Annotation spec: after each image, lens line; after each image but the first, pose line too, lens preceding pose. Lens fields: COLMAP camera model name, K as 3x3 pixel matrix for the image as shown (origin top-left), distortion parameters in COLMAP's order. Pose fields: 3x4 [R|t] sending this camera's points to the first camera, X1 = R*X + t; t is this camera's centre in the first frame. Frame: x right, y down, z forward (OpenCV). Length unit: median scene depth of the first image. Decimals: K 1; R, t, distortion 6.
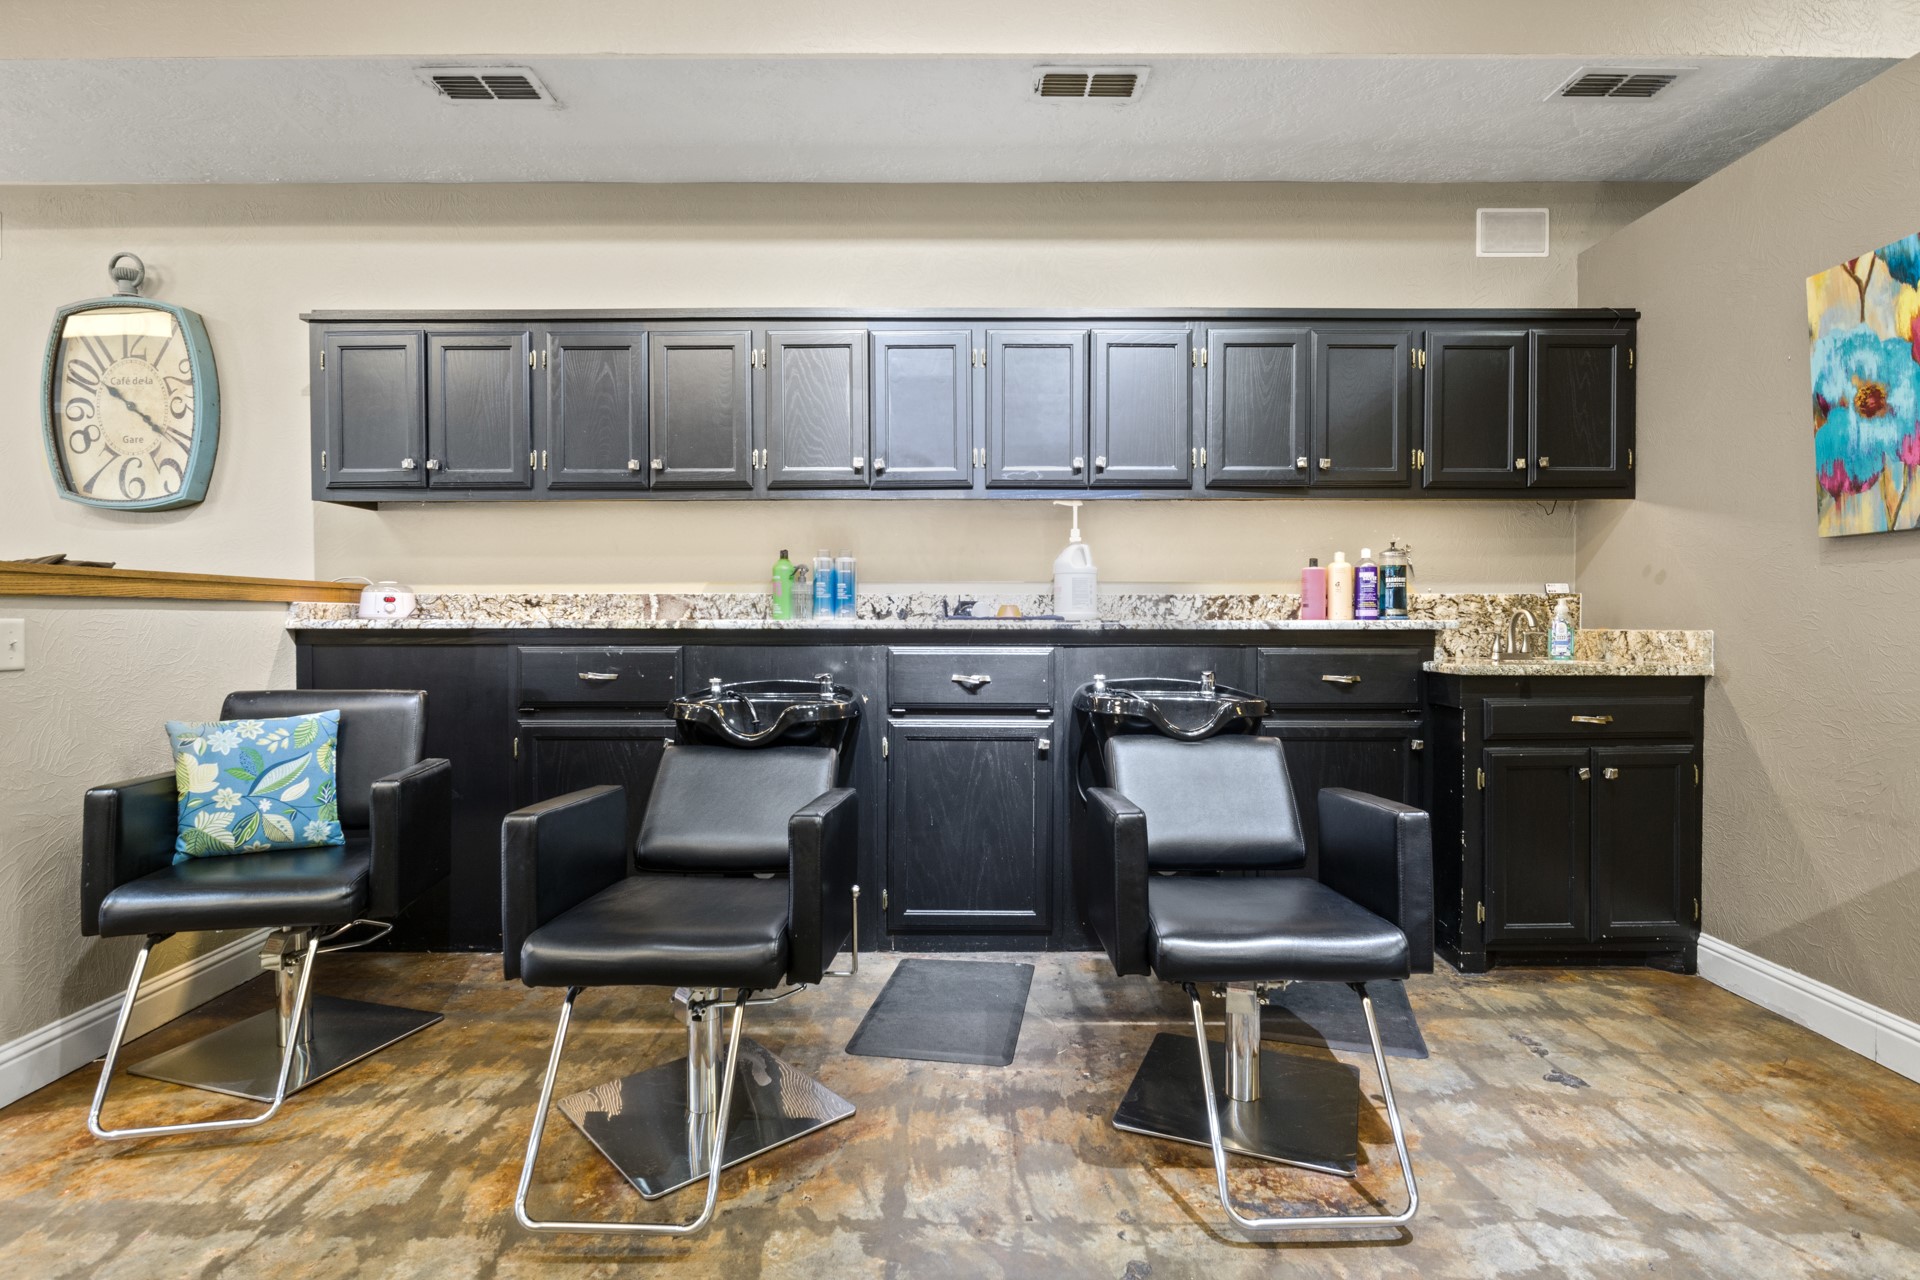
lens RADIAL K [[959.9, 0, 963.1], [0, 959.9, 637.4], [0, 0, 1]] dist [-0.005168, -0.003297]
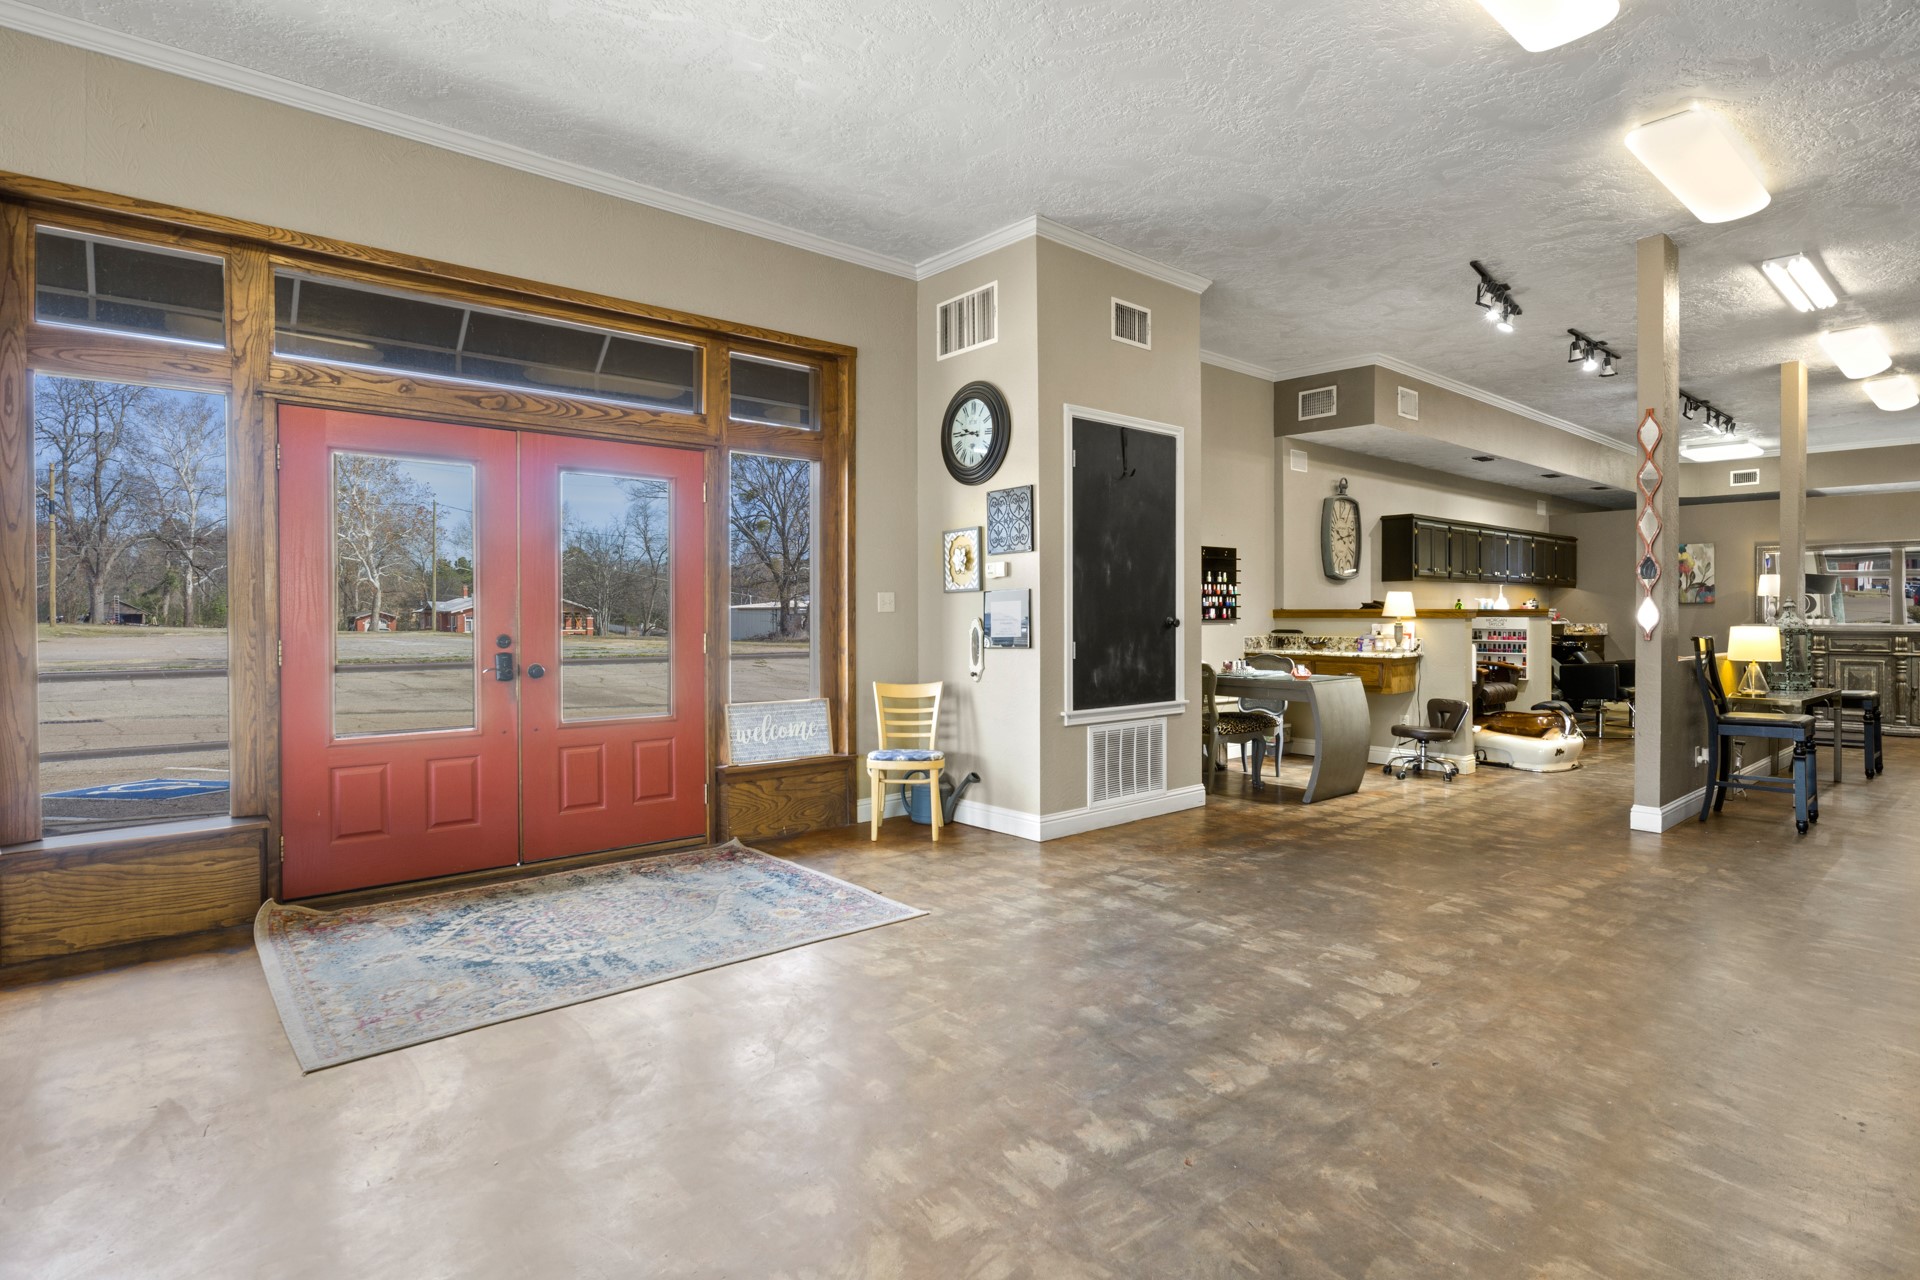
lens RADIAL K [[959.9, 0, 965.2], [0, 959.9, 630.5], [0, 0, 1]] dist [-0.005168, -0.003297]
pose [[0.760526, -0.011859, 0.649199, -3.641601], [0.012476, 0.999916, 0.003649, -0.024438], [-0.649188, 0.005324, 0.760610, -0.302309]]
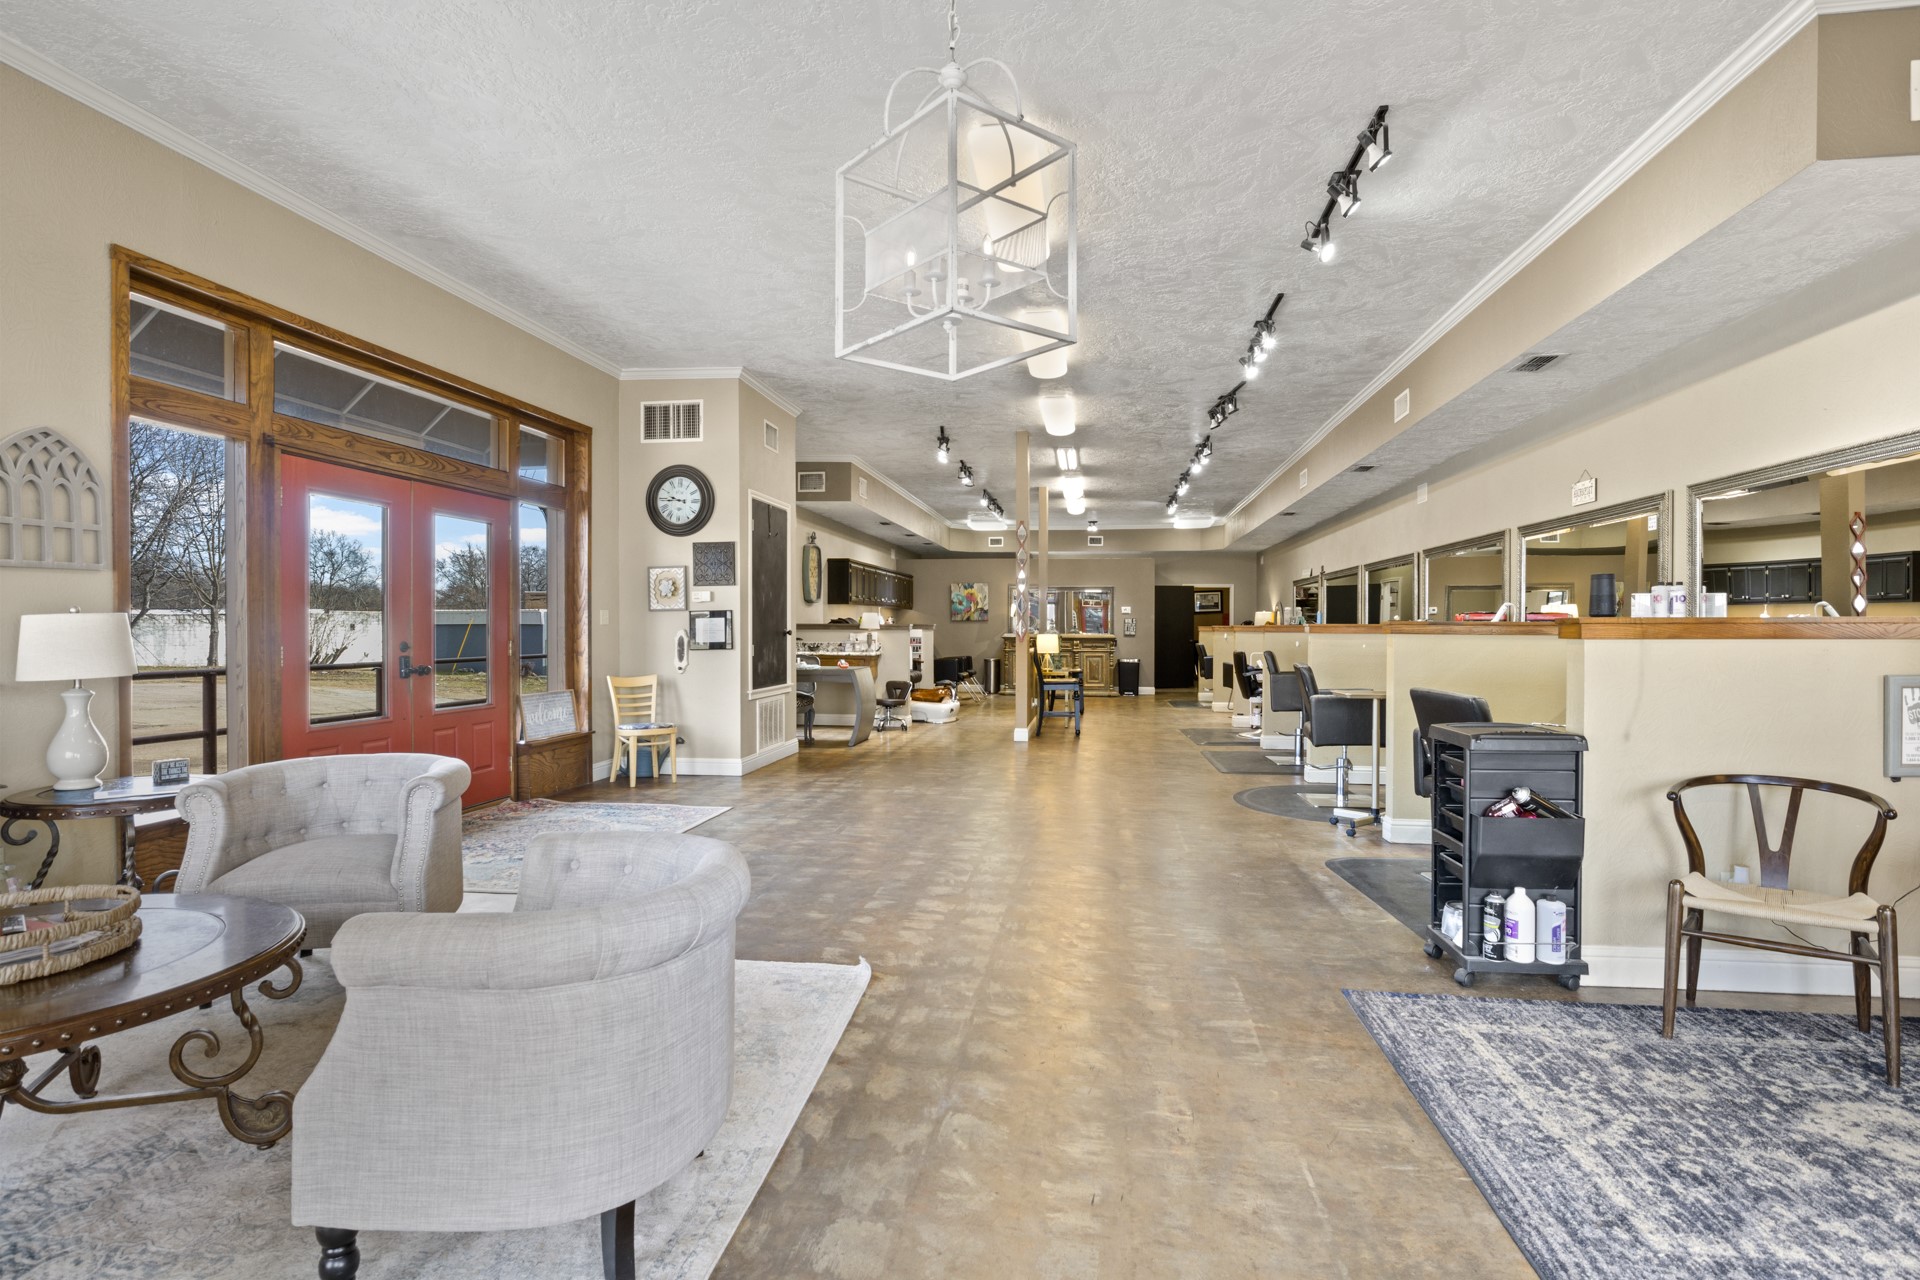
lens RADIAL K [[959.9, 0, 965.6], [0, 959.9, 651.3], [0, 0, 1]] dist [-0.005168, -0.003297]
pose [[0.138181, -0.024795, 0.990097, -4.871895], [0.012748, 0.999648, 0.023256, -0.032016], [-0.990325, 0.009408, 0.138449, -0.066949]]
